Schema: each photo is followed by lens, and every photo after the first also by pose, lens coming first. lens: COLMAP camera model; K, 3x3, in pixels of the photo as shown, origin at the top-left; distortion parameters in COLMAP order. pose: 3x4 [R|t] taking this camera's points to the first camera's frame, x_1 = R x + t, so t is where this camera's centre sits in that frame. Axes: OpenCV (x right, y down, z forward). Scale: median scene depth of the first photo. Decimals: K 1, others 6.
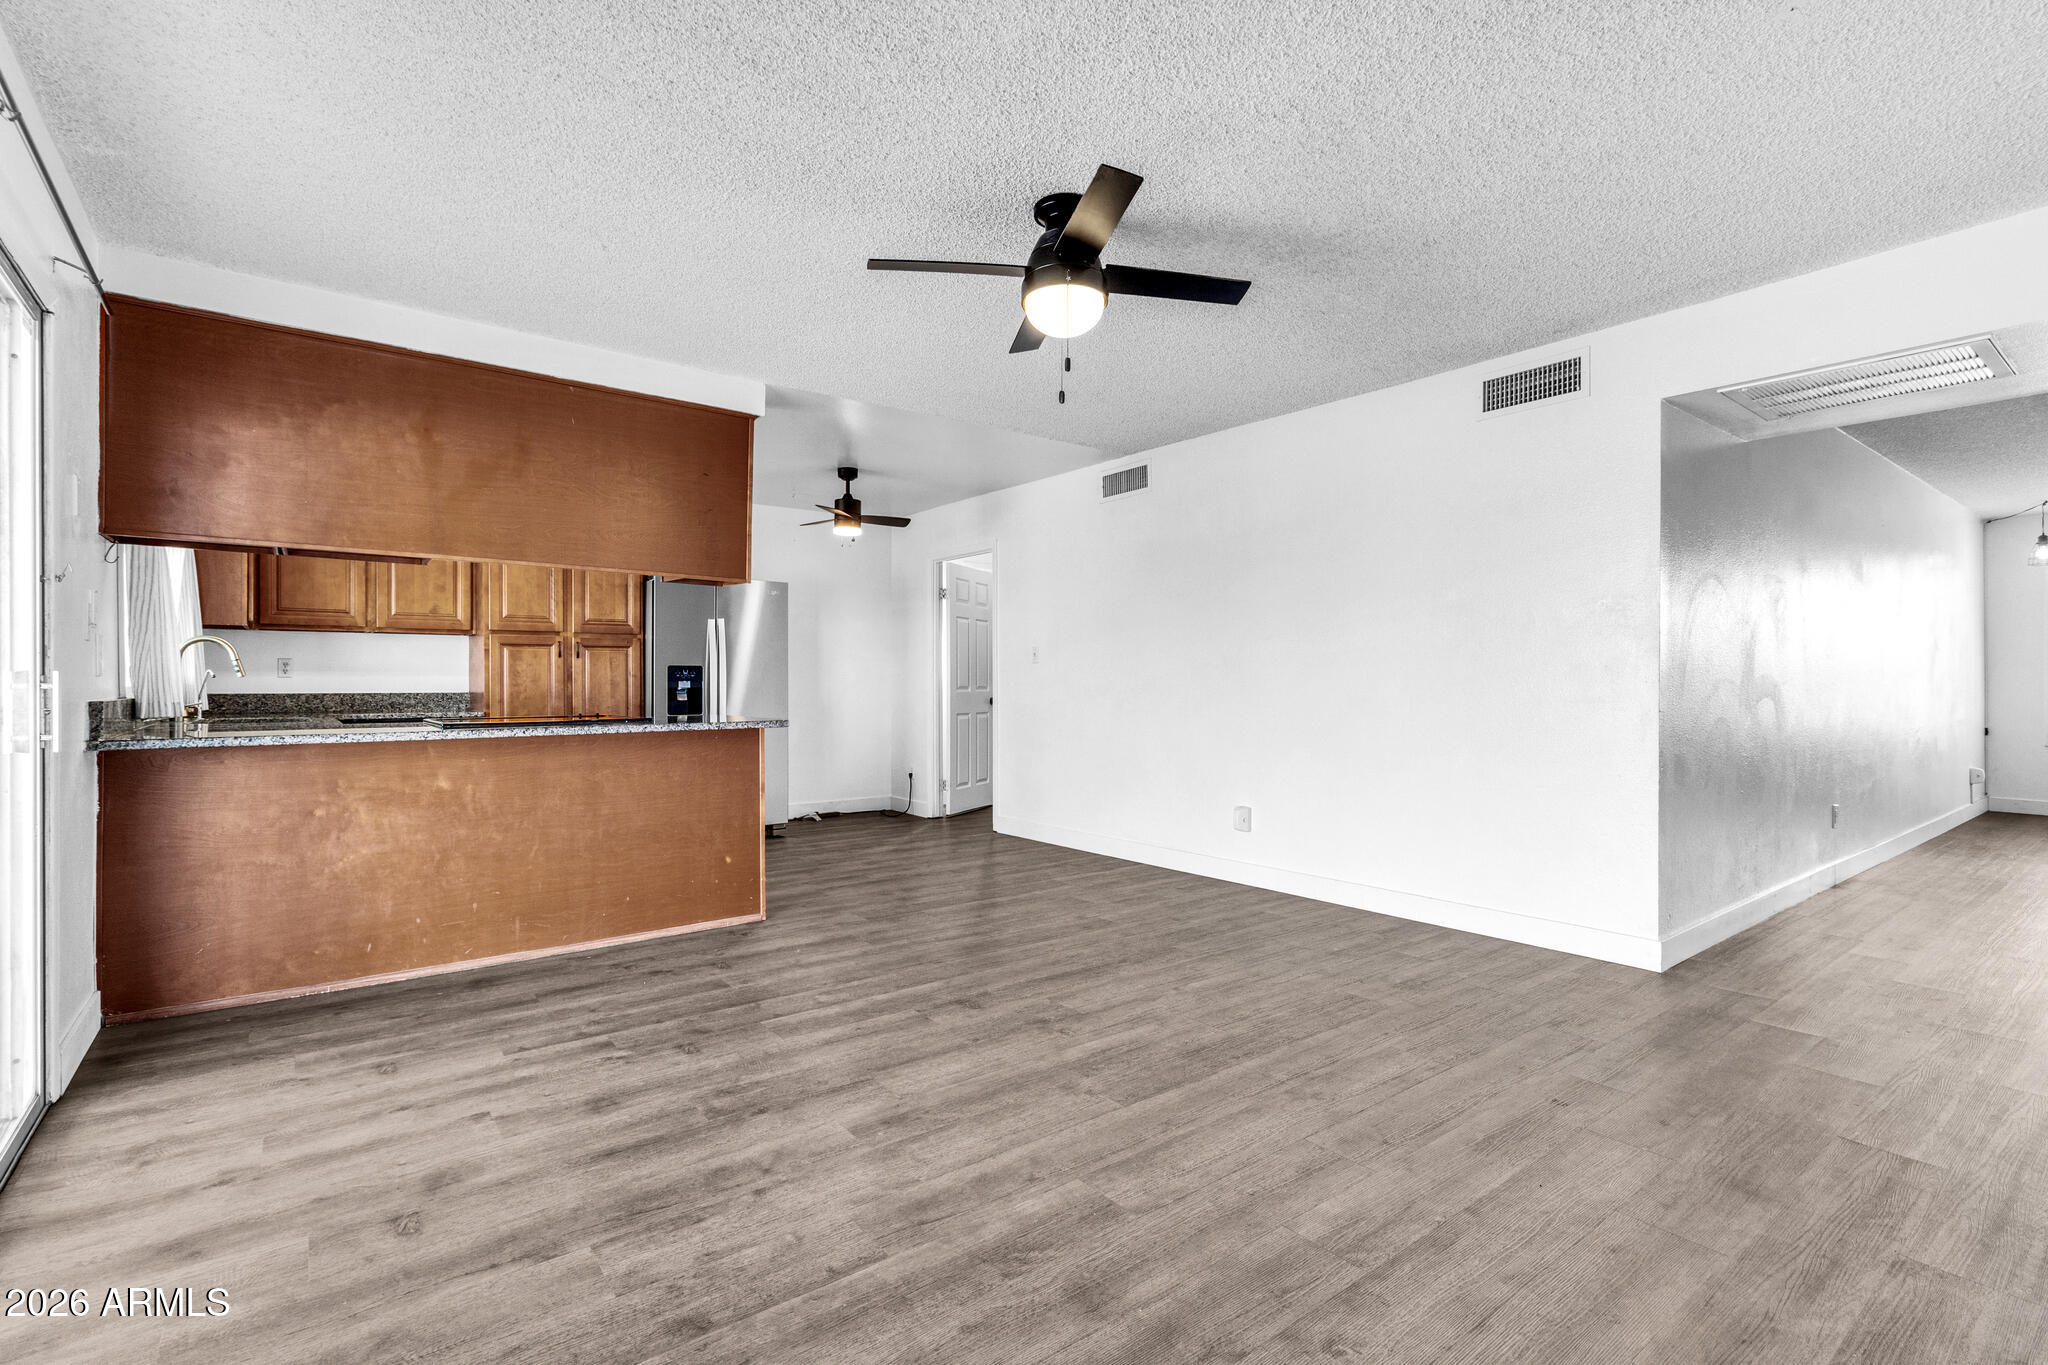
lens RADIAL K [[954.3, 0, 1024.8], [0, 954.3, 673.4], [0, 0, 1]] dist [0.009573, -0.000060]
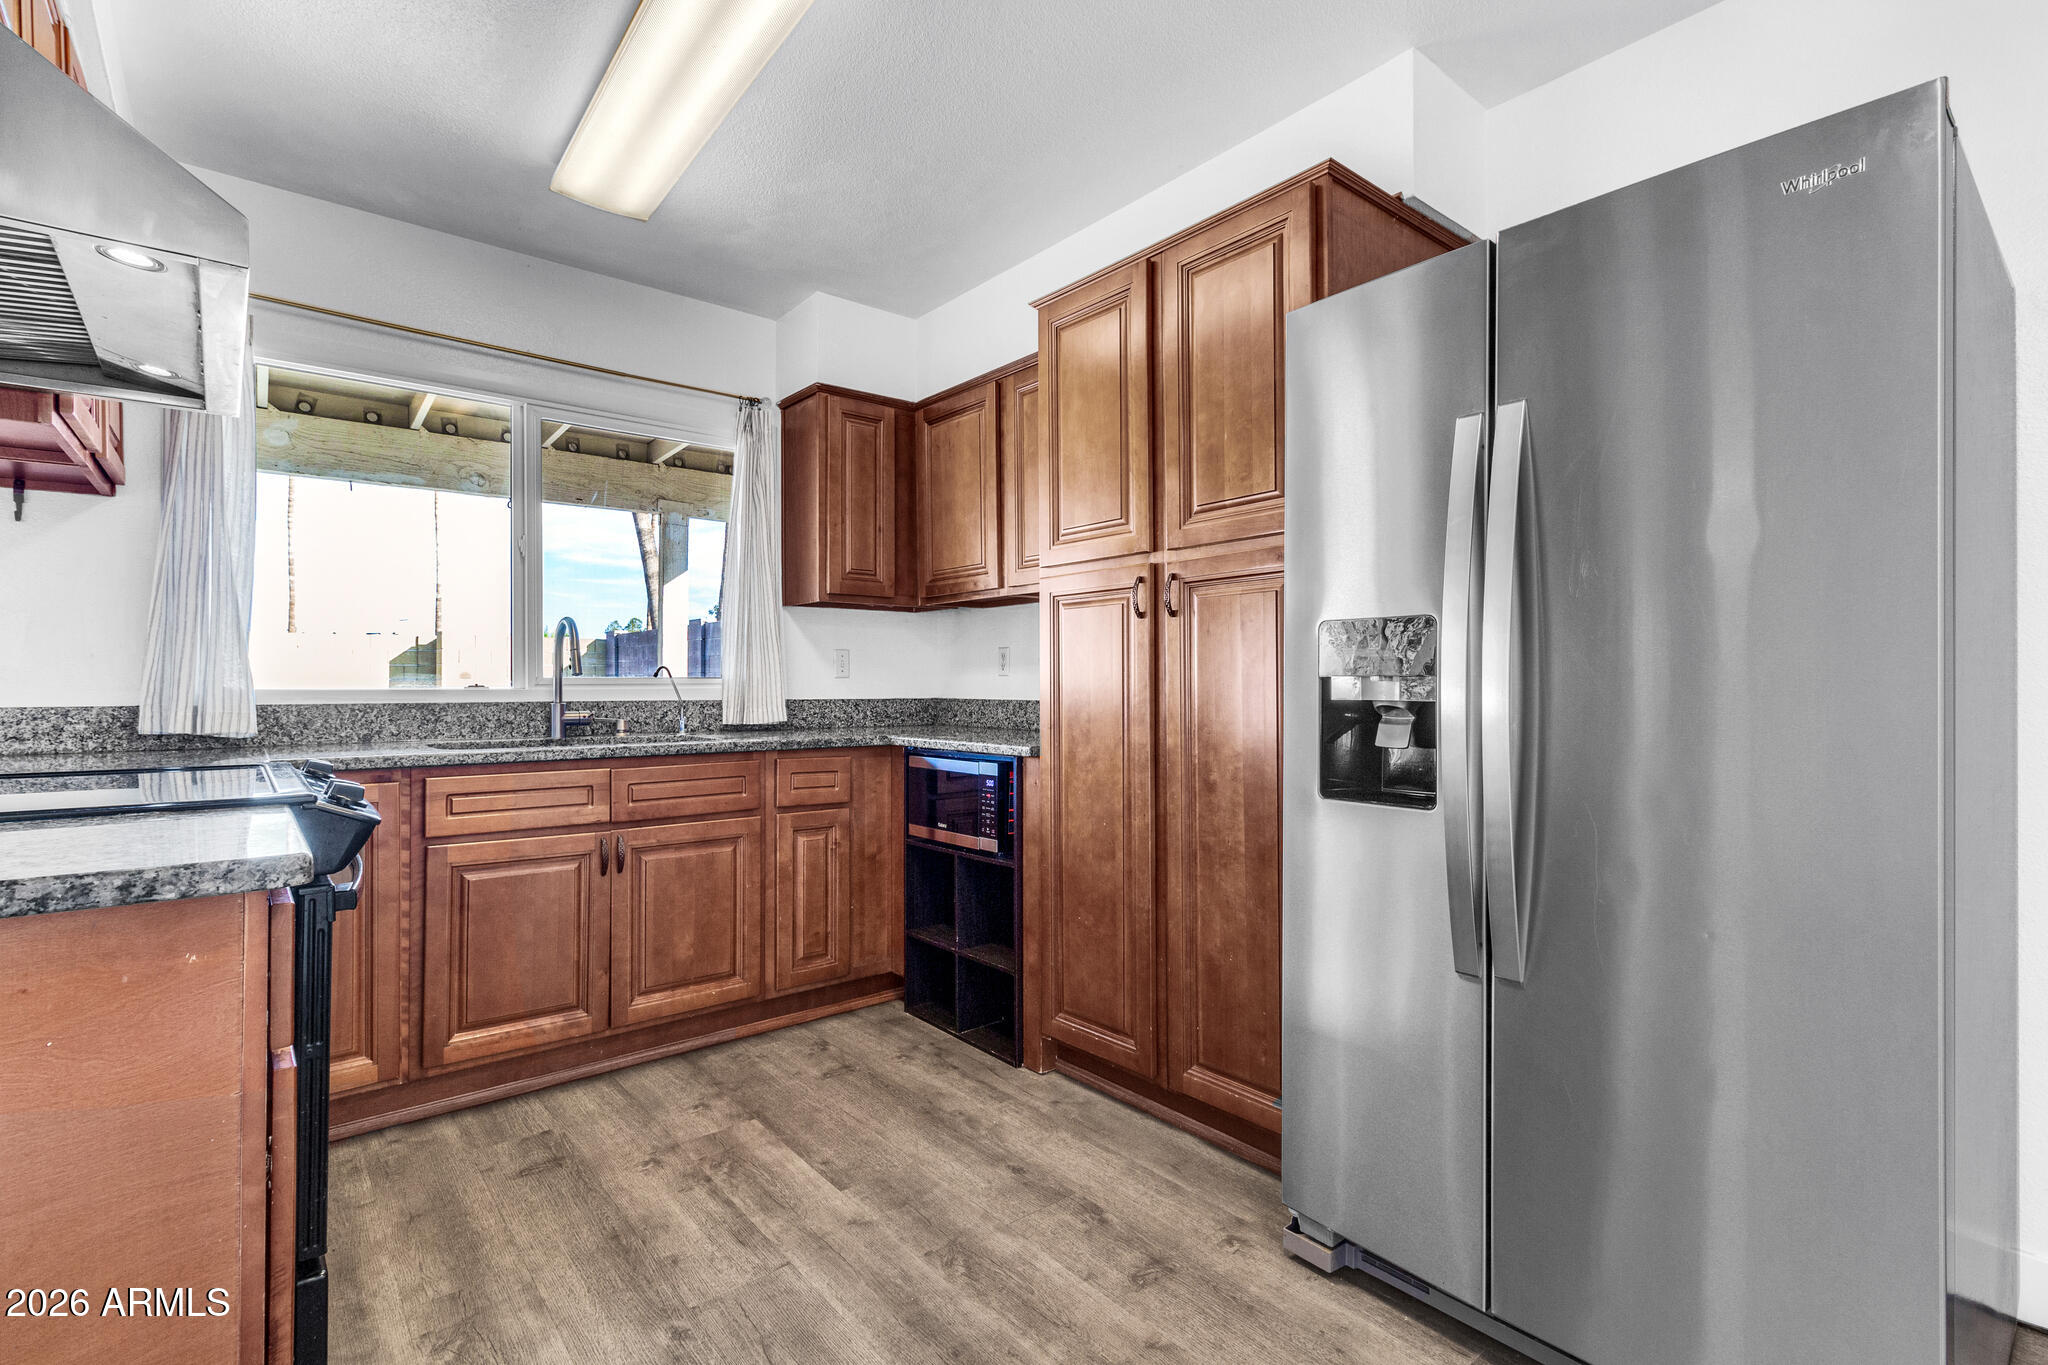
lens RADIAL K [[983.1, 0, 1055.6], [0, 983.1, 680.1], [0, 0, 1]] dist [0.012182, 0.001543]
pose [[0.058010, -0.004435, -0.998306, -0.087212], [0.004199, 0.999982, -0.004198, 0.010163], [0.998307, -0.003948, 0.058027, 0.938292]]
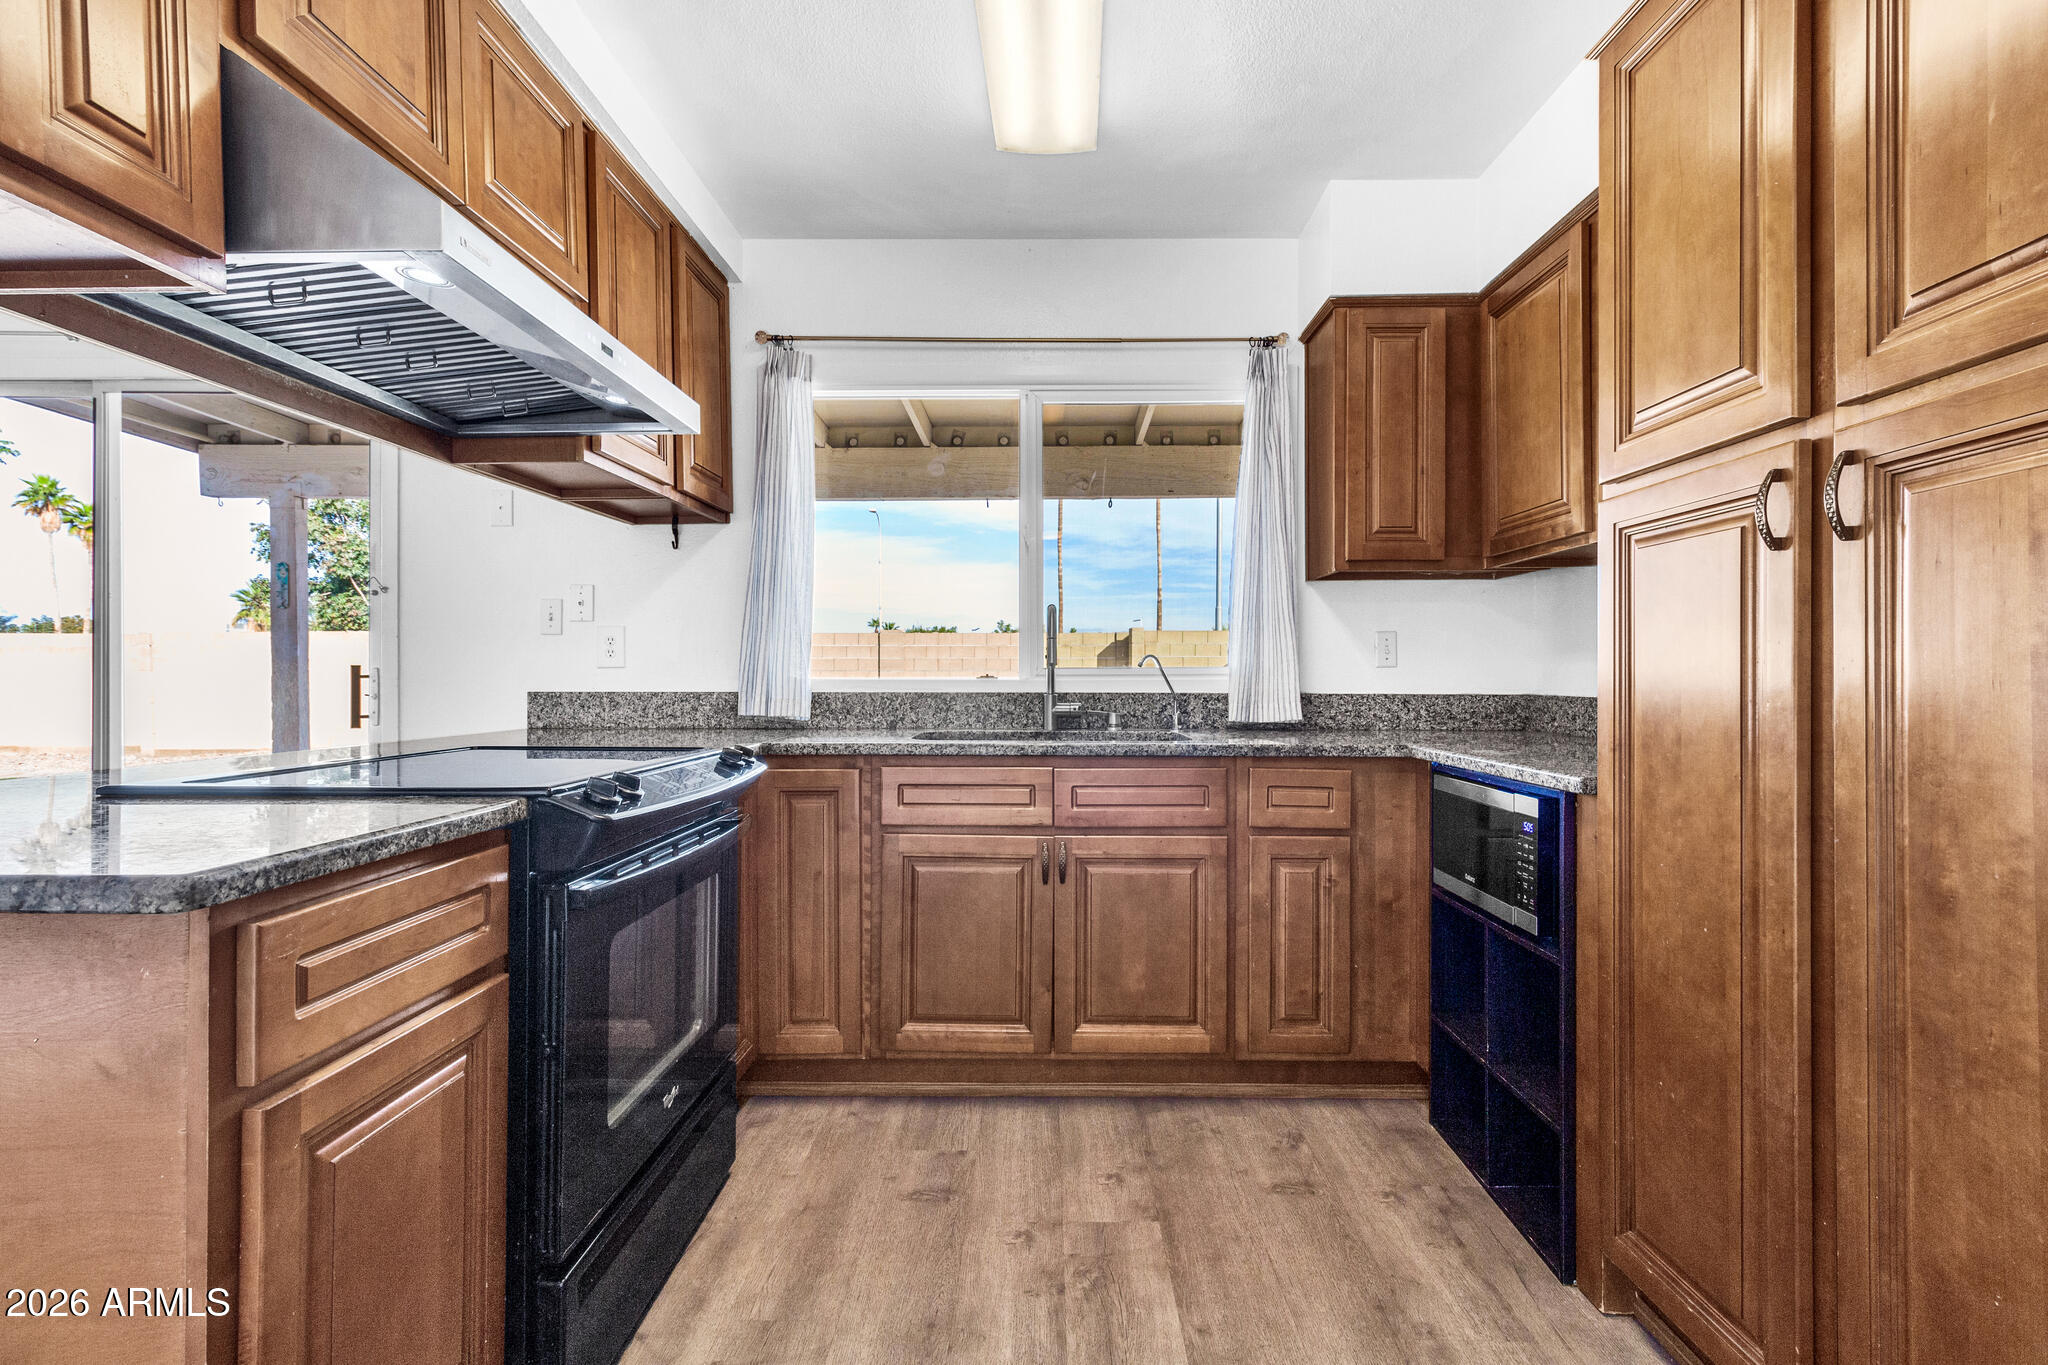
lens RADIAL K [[954.3, 0, 1034.0], [0, 954.3, 679.5], [0, 0, 1]] dist [0.009573, -0.000060]
pose [[-0.624442, 0.002953, -0.781066, -0.235953], [0.000836, 0.999995, 0.003112, 0.010037], [0.781071, 0.001290, -0.624441, 1.003624]]
